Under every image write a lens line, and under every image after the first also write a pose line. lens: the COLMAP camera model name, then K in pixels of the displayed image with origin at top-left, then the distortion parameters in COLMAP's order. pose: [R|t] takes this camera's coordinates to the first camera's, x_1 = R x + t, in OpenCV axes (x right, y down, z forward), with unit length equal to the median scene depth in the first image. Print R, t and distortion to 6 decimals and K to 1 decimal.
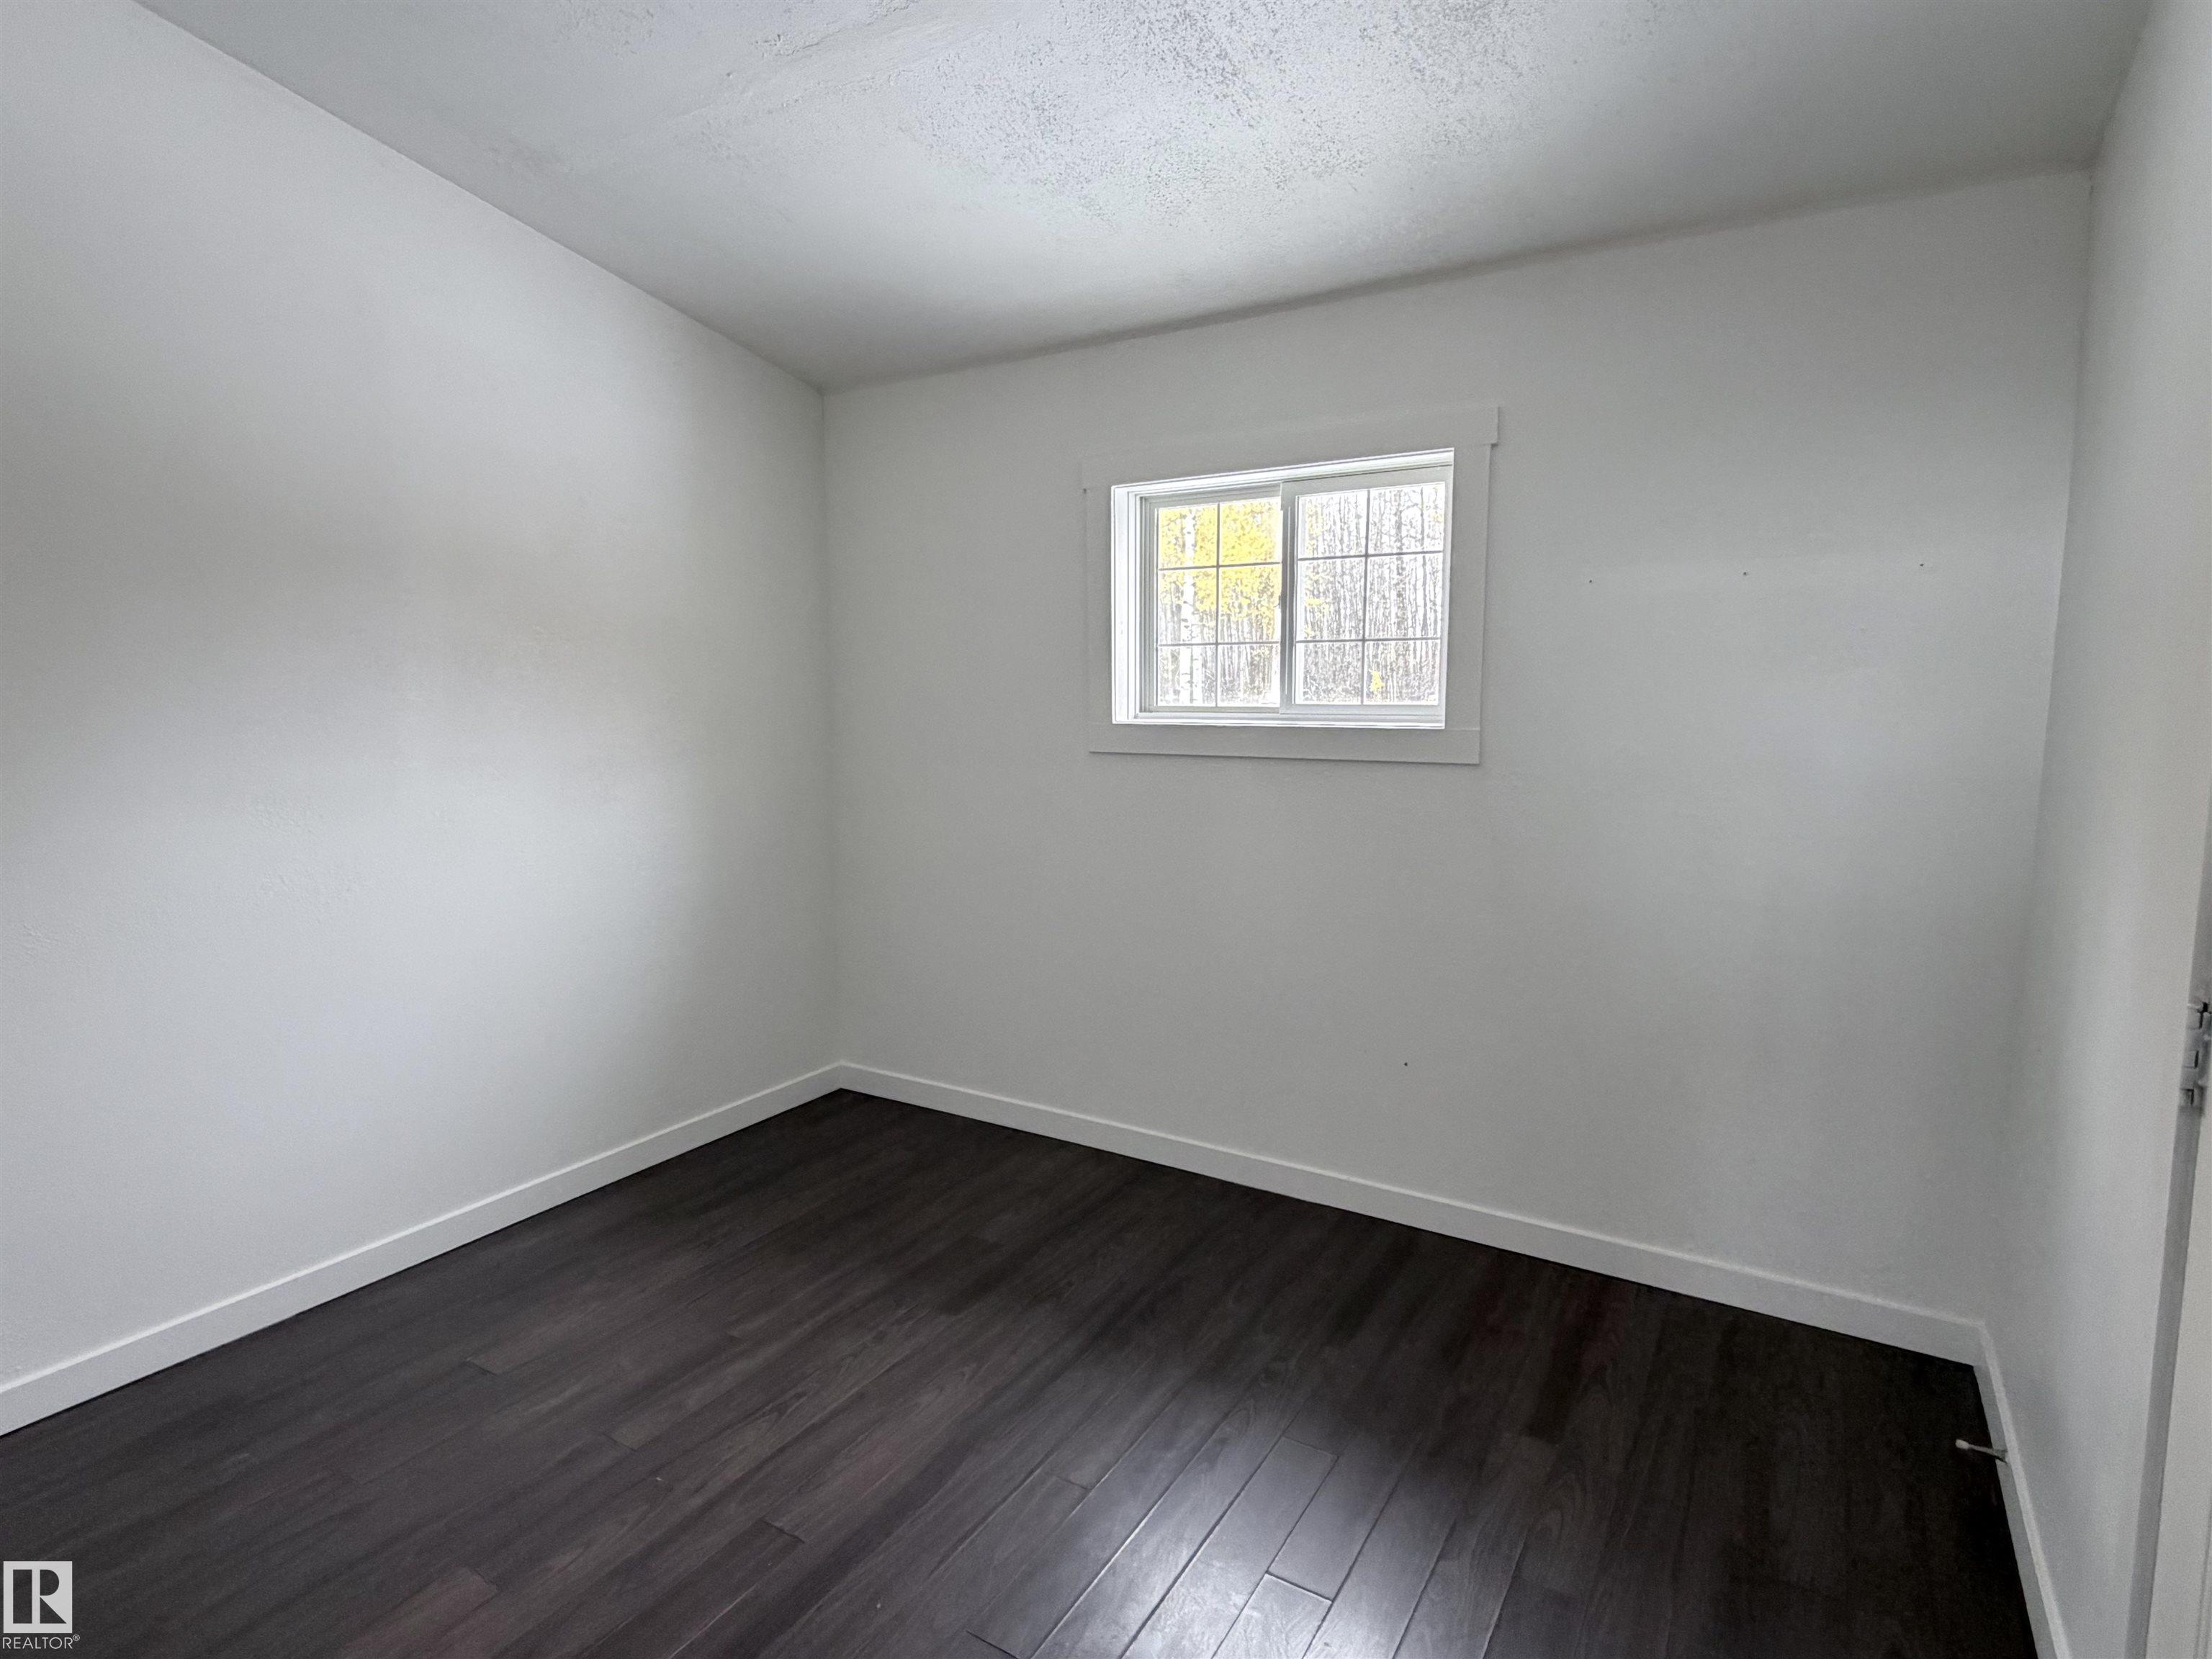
lens RADIAL K [[1206.1, 0, 1104.9], [0, 1206.1, 826.2], [0, 0, 1]] dist [0.000996, -0.000497]
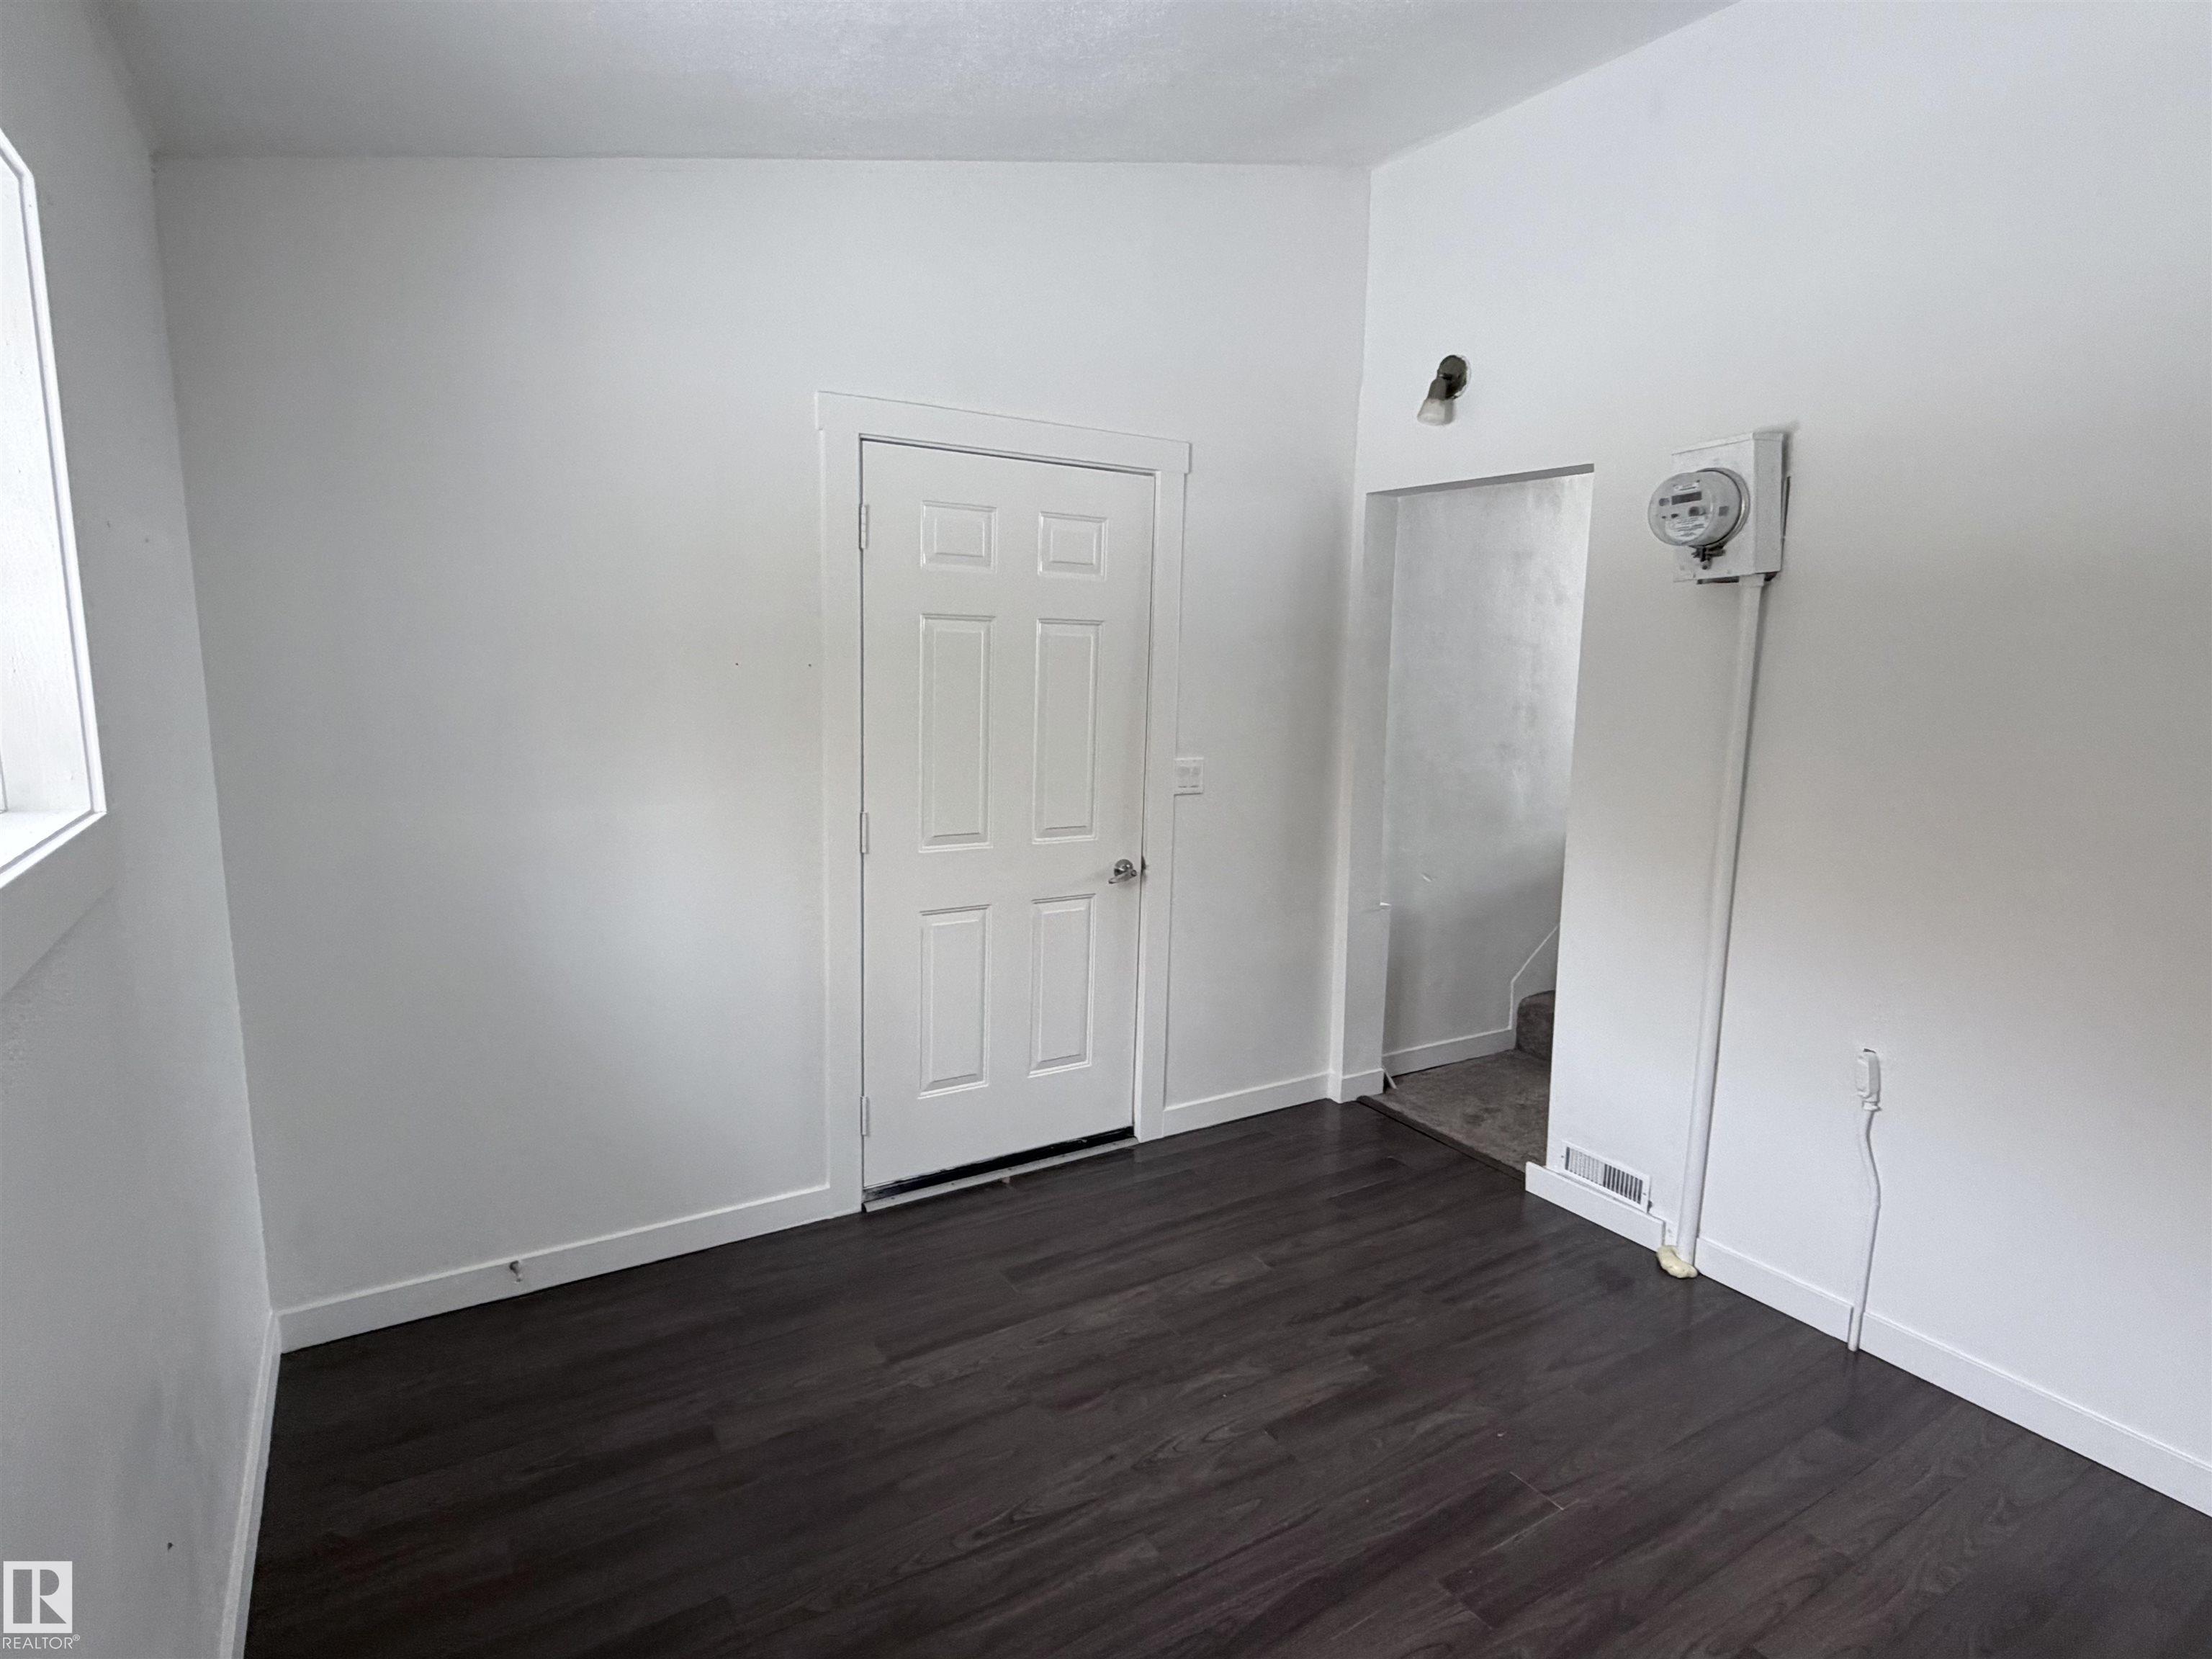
lens RADIAL K [[1206.1, 0, 1104.6], [0, 1206.1, 830.0], [0, 0, 1]] dist [0.000996, -0.000497]
pose [[-0.892497, -0.071421, 0.445363, -0.372646], [0.057721, 0.961182, 0.269812, -0.253405], [-0.447345, 0.266513, -0.853729, 1.673828]]
